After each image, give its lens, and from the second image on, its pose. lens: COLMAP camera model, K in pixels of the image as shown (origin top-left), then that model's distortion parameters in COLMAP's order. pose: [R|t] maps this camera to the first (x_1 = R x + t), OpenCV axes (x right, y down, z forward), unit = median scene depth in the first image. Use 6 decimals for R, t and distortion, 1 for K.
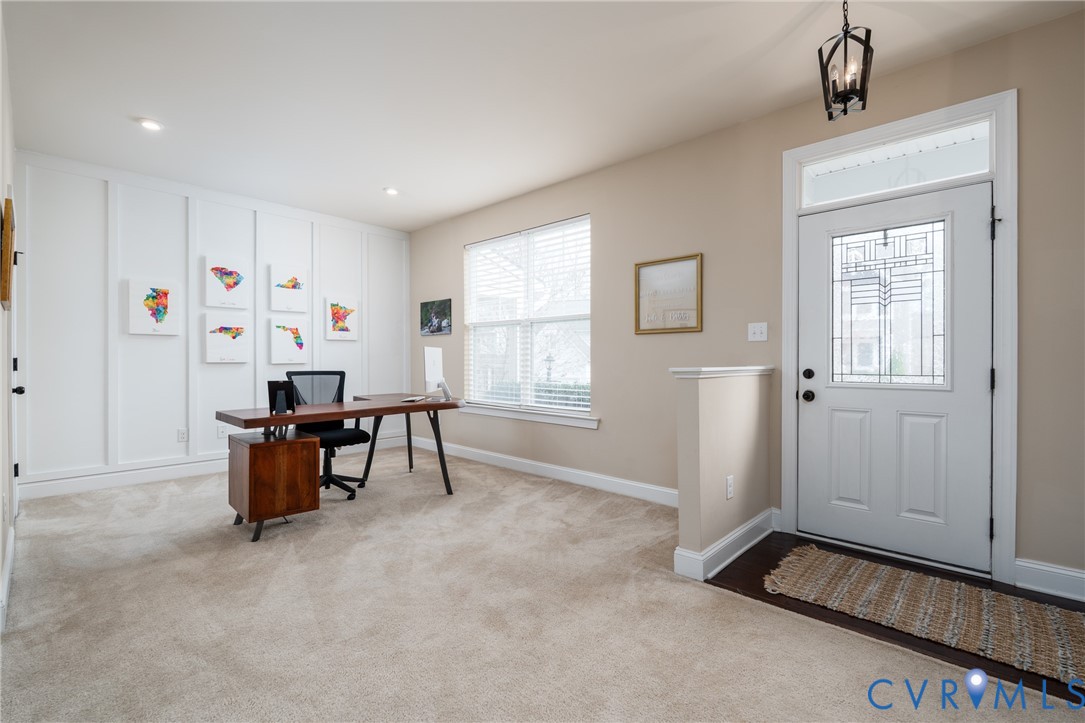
lens RADIAL K [[479.2, 0, 546.7], [0, 479.2, 355.9], [0, 0, 1]] dist [-0.008731, 0.000740]
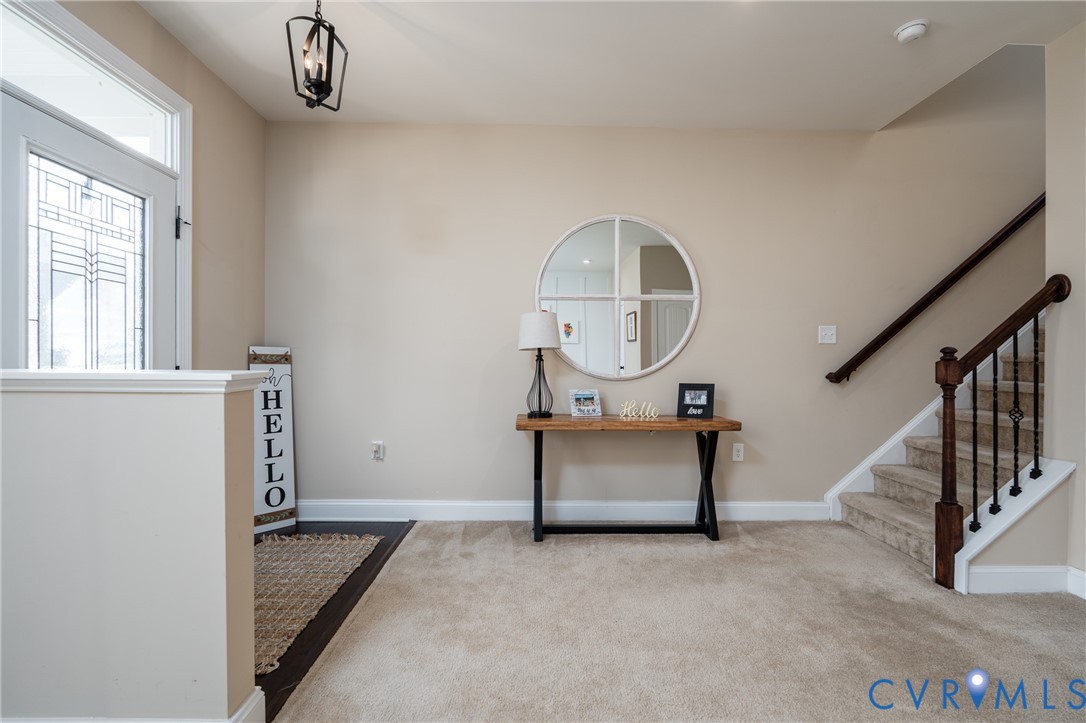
lens RADIAL K [[479.6, 0, 541.7], [0, 479.6, 366.2], [0, 0, 1]] dist [-0.008731, 0.000740]
pose [[-0.679874, -0.005036, 0.733311, -0.293344], [-0.001417, 0.999984, 0.005554, 0.018262], [-0.733327, 0.002736, -0.679870, 0.993542]]
